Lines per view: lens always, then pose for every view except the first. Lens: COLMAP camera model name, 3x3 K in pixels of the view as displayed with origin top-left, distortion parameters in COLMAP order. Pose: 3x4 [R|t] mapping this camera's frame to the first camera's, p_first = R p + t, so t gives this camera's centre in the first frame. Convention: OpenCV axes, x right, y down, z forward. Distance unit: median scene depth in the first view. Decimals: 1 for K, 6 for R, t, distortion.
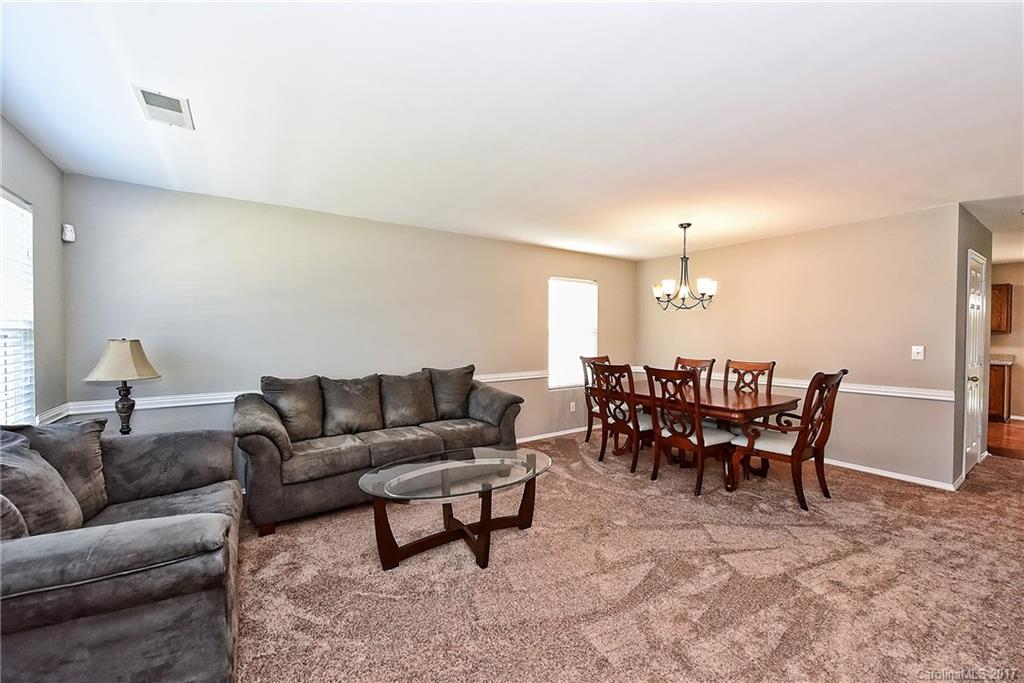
lens RADIAL K [[404.8, 0, 512.0], [0, 404.8, 341.5], [0, 0, 1]] dist [0.001872, -0.000621]
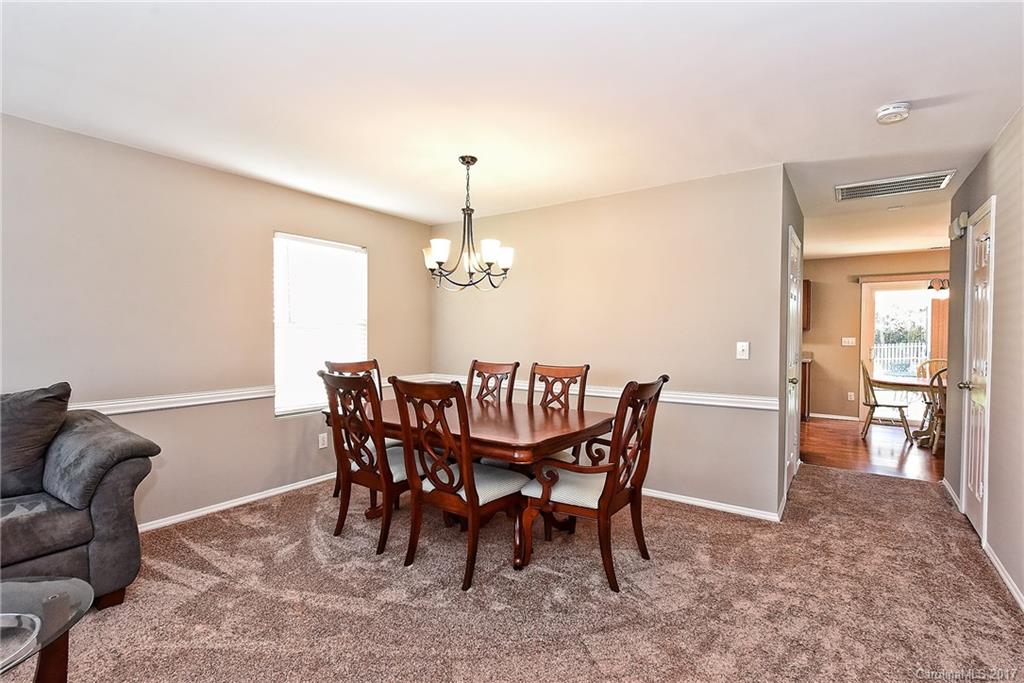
lens RADIAL K [[481.0, 0, 512.0], [0, 481.0, 341.5], [0, 0, 1]] dist [0.014294, 0.000043]
pose [[0.936693, -0.002722, 0.350140, 0.241782], [0.002471, 0.999996, 0.001165, 0.007642], [-0.350142, -0.000227, 0.936697, 0.267193]]
